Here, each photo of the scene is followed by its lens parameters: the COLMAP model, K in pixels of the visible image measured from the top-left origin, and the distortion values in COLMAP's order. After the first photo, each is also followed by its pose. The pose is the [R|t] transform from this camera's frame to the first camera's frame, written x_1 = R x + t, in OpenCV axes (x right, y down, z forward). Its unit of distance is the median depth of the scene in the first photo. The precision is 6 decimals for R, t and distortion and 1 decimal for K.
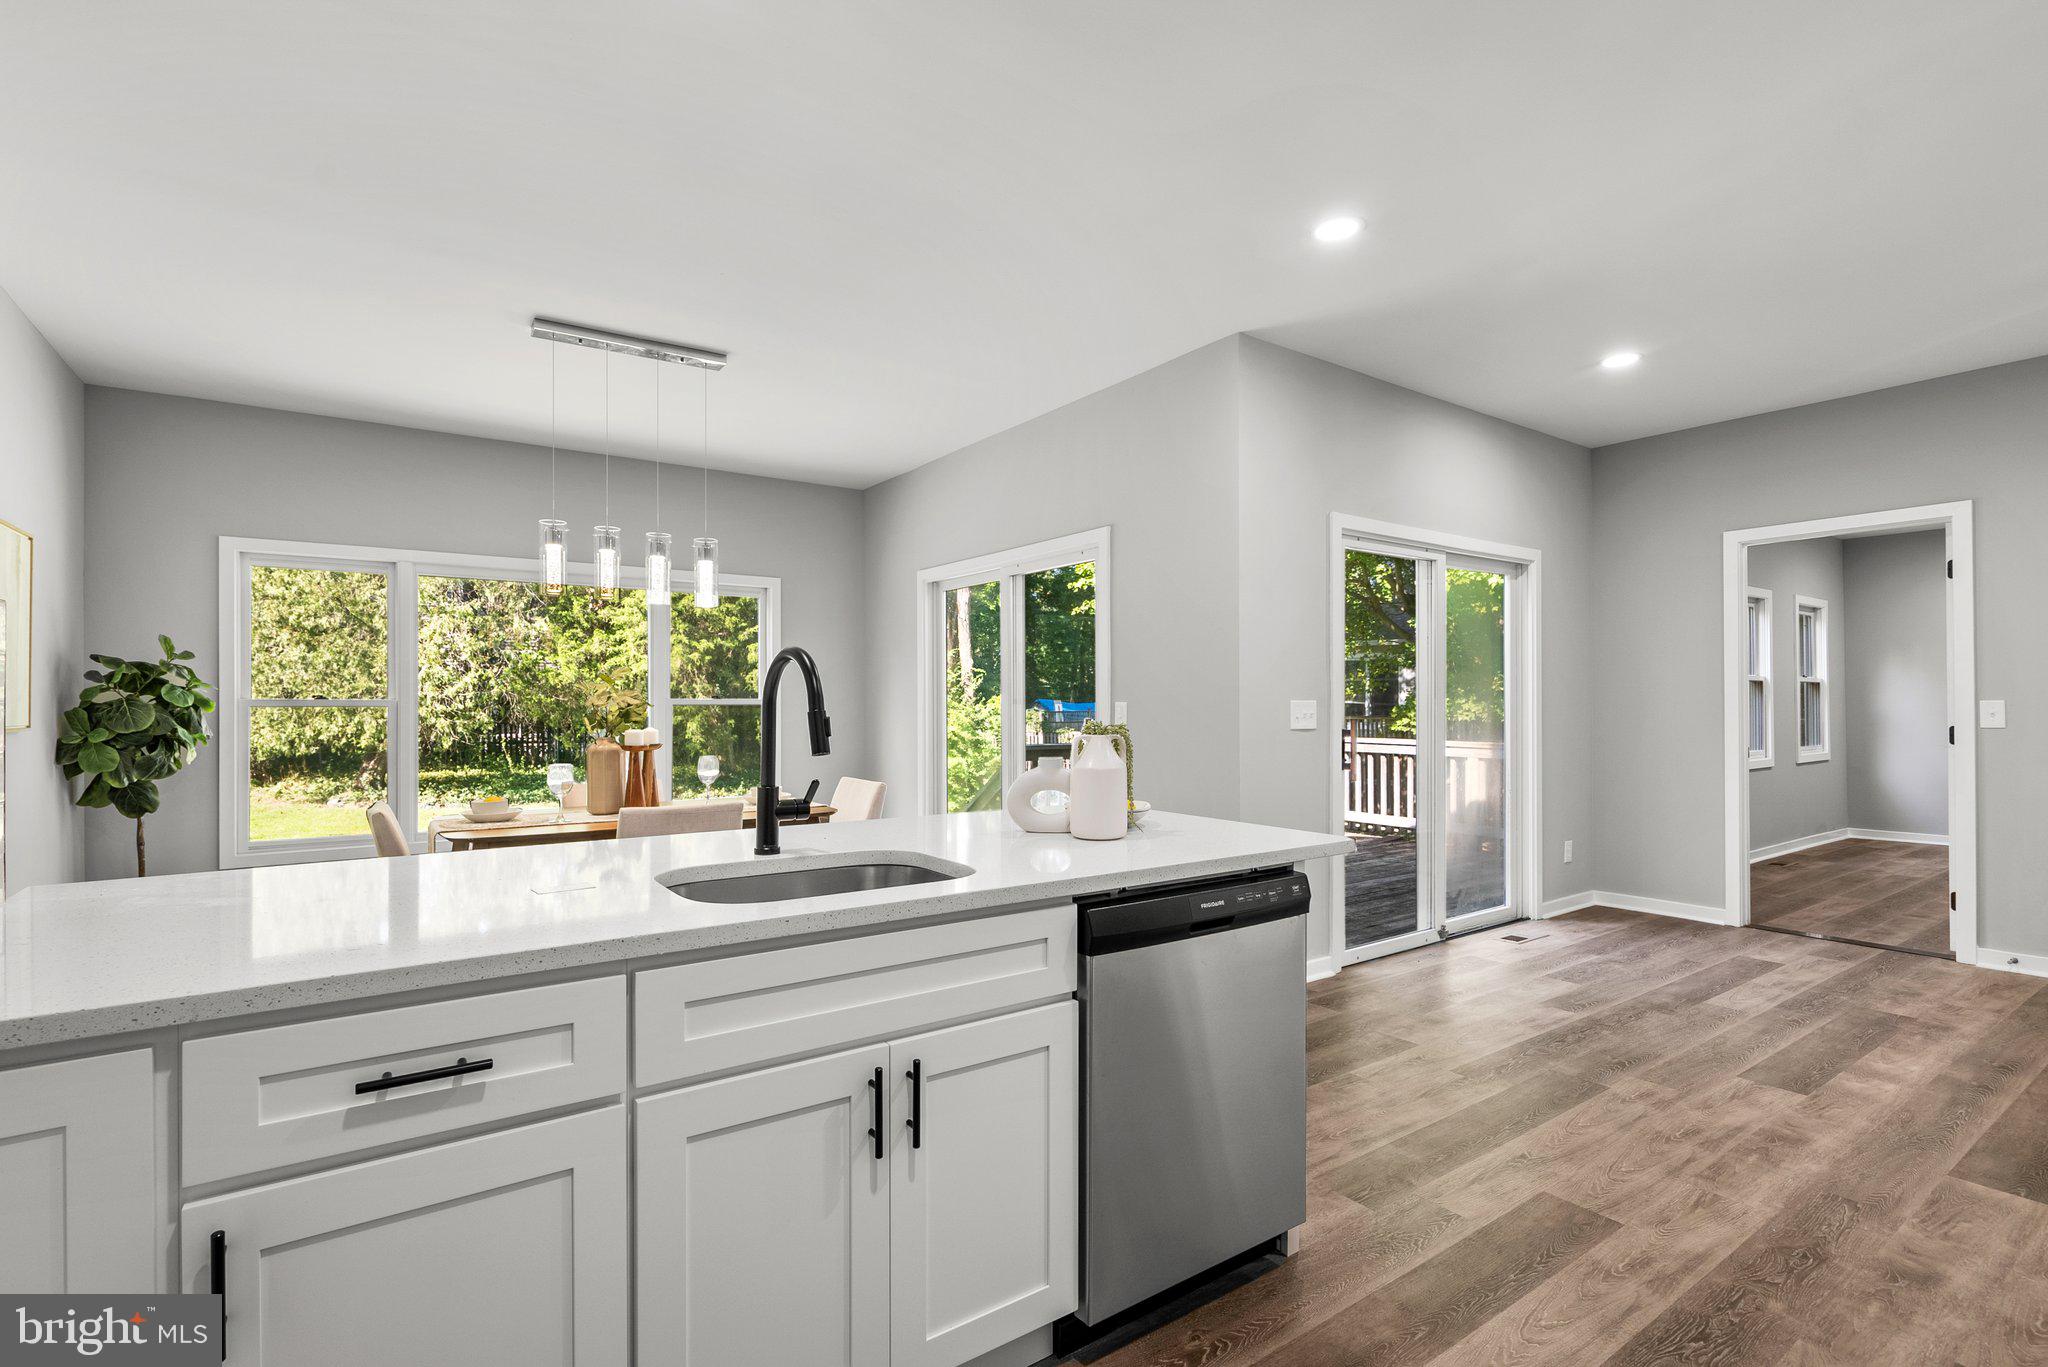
lens RADIAL K [[940.0, 0, 993.0], [0, 940.0, 724.1], [0, 0, 1]] dist [-0.012135, 0.004140]
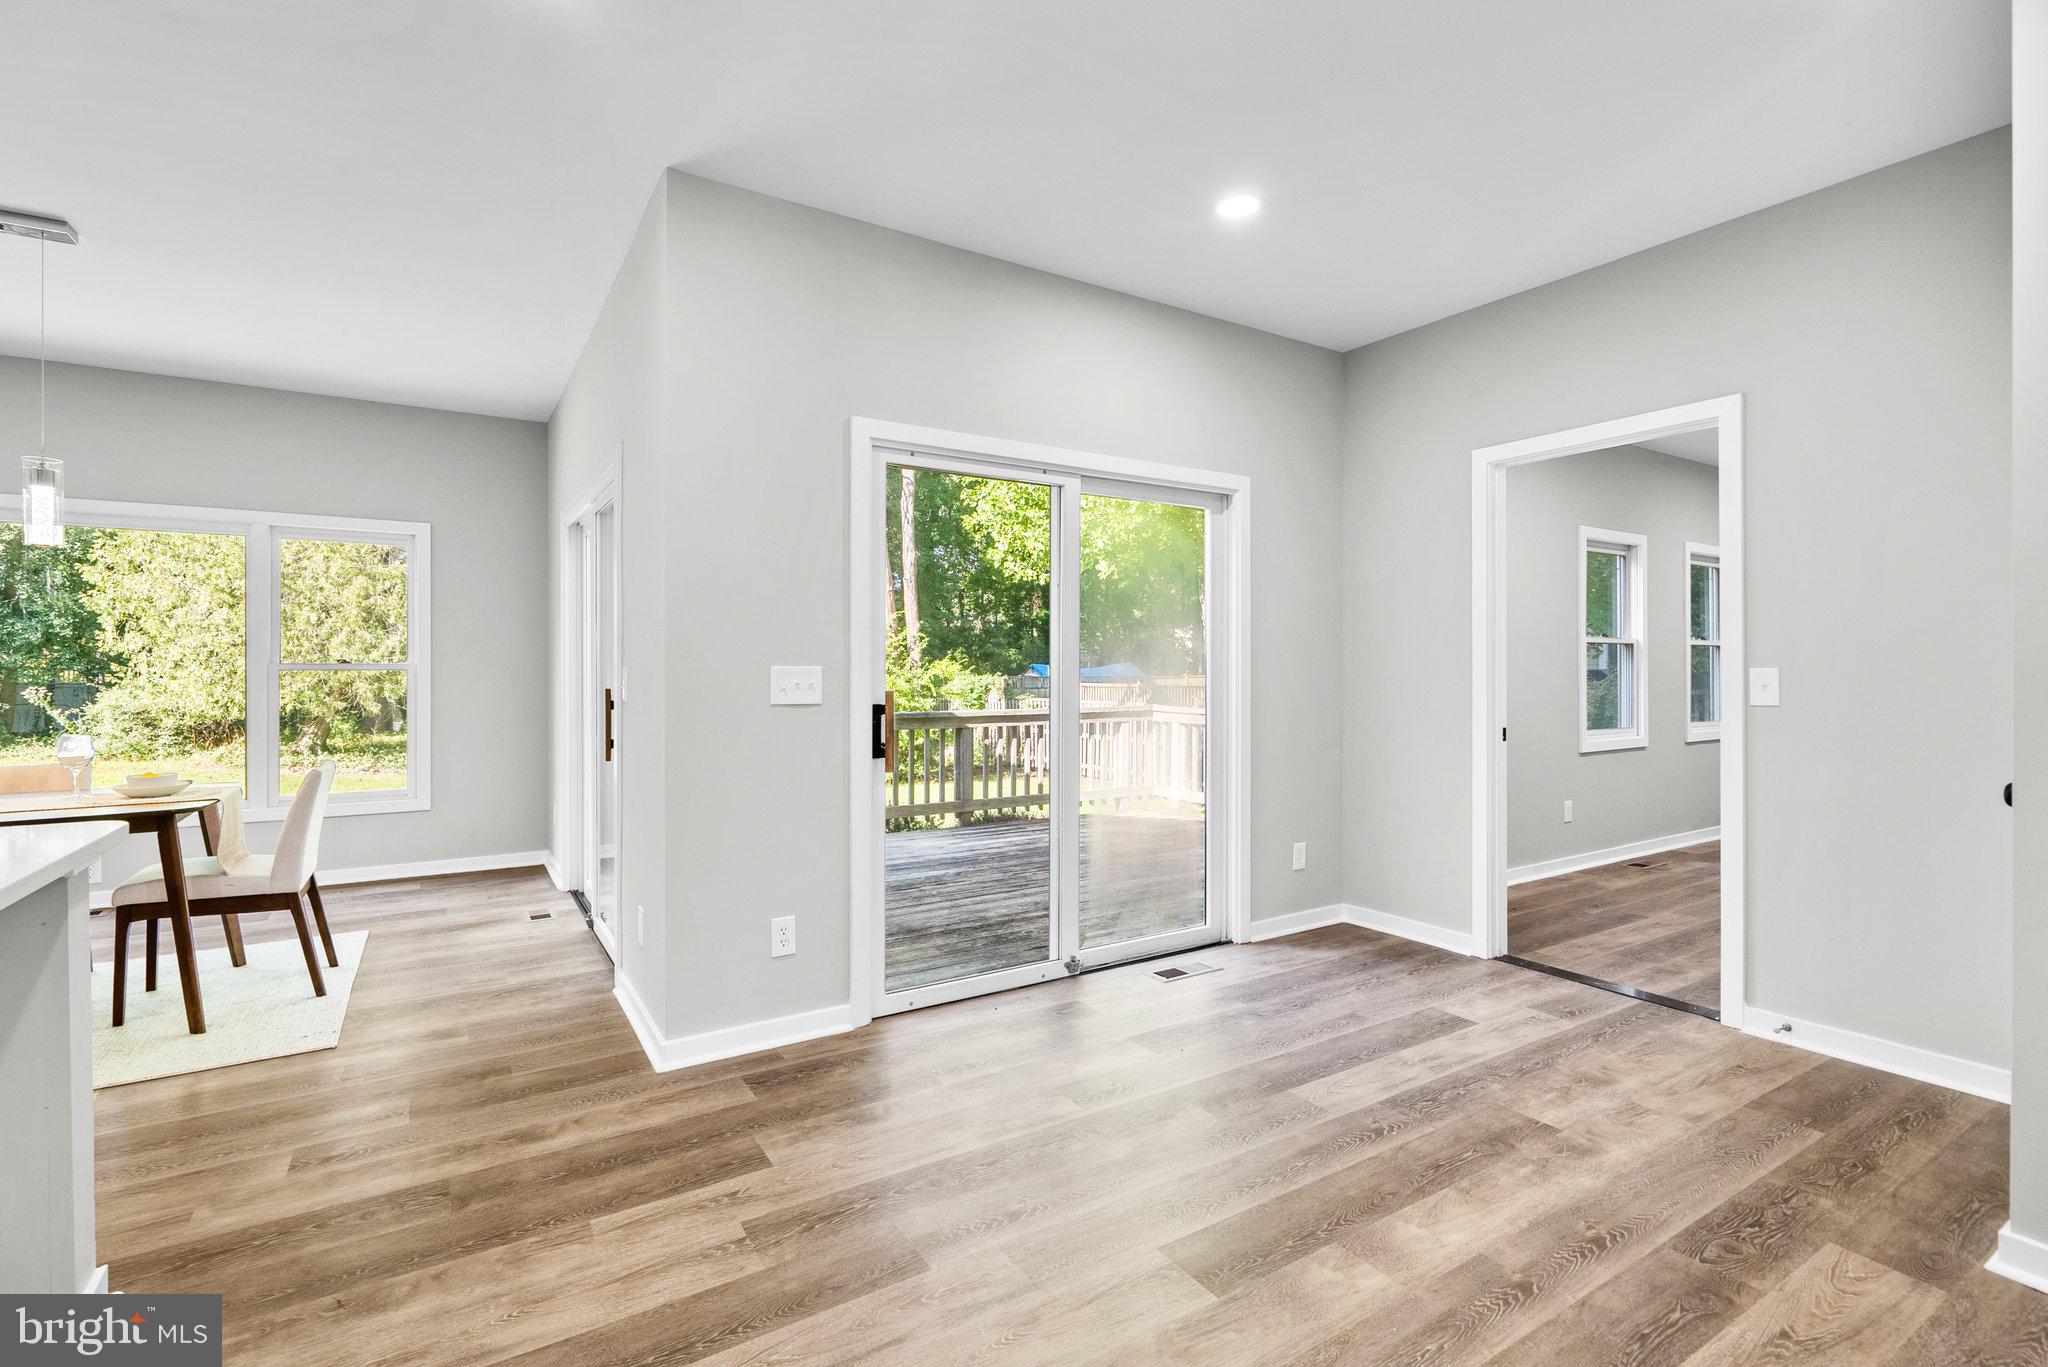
lens RADIAL K [[940.0, 0, 979.2], [0, 940.0, 698.8], [0, 0, 1]] dist [-0.012135, 0.004140]
pose [[0.999001, 0.003294, -0.044559, 0.437390], [-0.002834, 0.999942, 0.010397, -0.006375], [0.044591, -0.010260, 0.998953, 0.218394]]
